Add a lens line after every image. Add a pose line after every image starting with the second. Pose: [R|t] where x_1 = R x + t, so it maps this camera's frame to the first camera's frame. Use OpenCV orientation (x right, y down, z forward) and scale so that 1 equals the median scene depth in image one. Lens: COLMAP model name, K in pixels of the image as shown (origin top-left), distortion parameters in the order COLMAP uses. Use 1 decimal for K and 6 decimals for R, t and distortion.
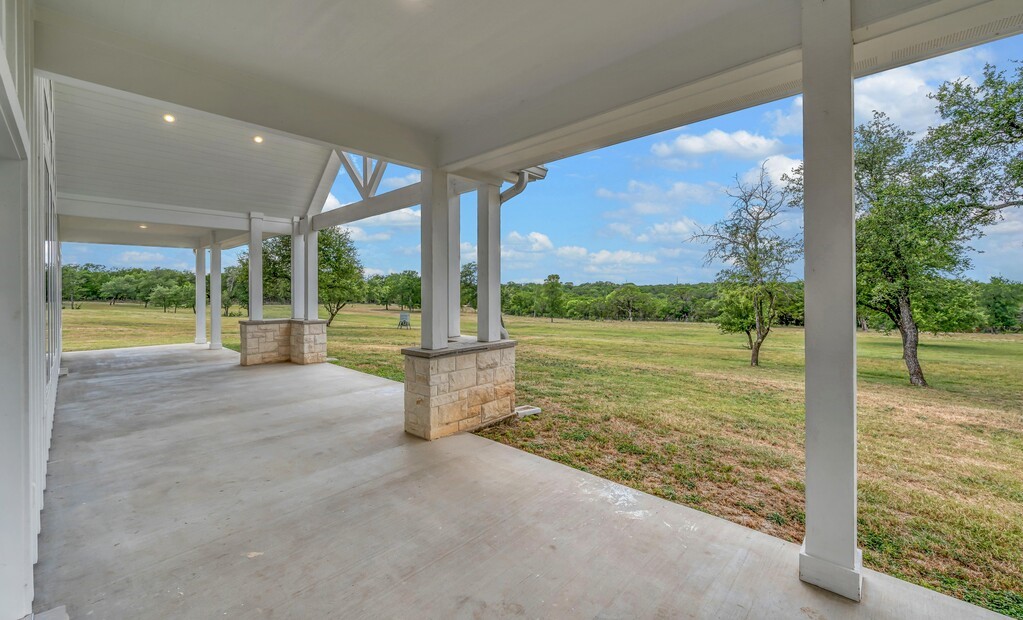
lens RADIAL K [[419.6, 0, 511.3], [0, 419.6, 300.7], [0, 0, 1]] dist [-0.000545, -0.000068]
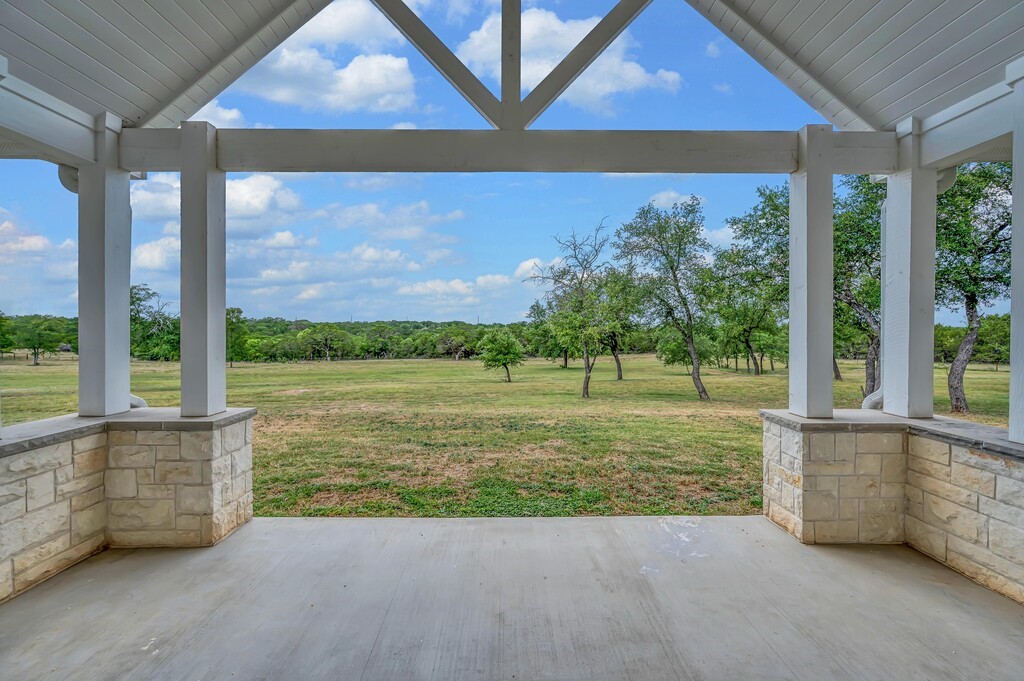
lens RADIAL K [[414.8, 0, 512.0], [0, 414.8, 340.5], [0, 0, 1]] dist [0.001000, 0.000106]
pose [[0.723334, -0.016385, 0.690303, -0.162022], [0.012358, 0.999865, 0.010784, -0.005662], [-0.690387, 0.000730, 0.723440, 0.169379]]
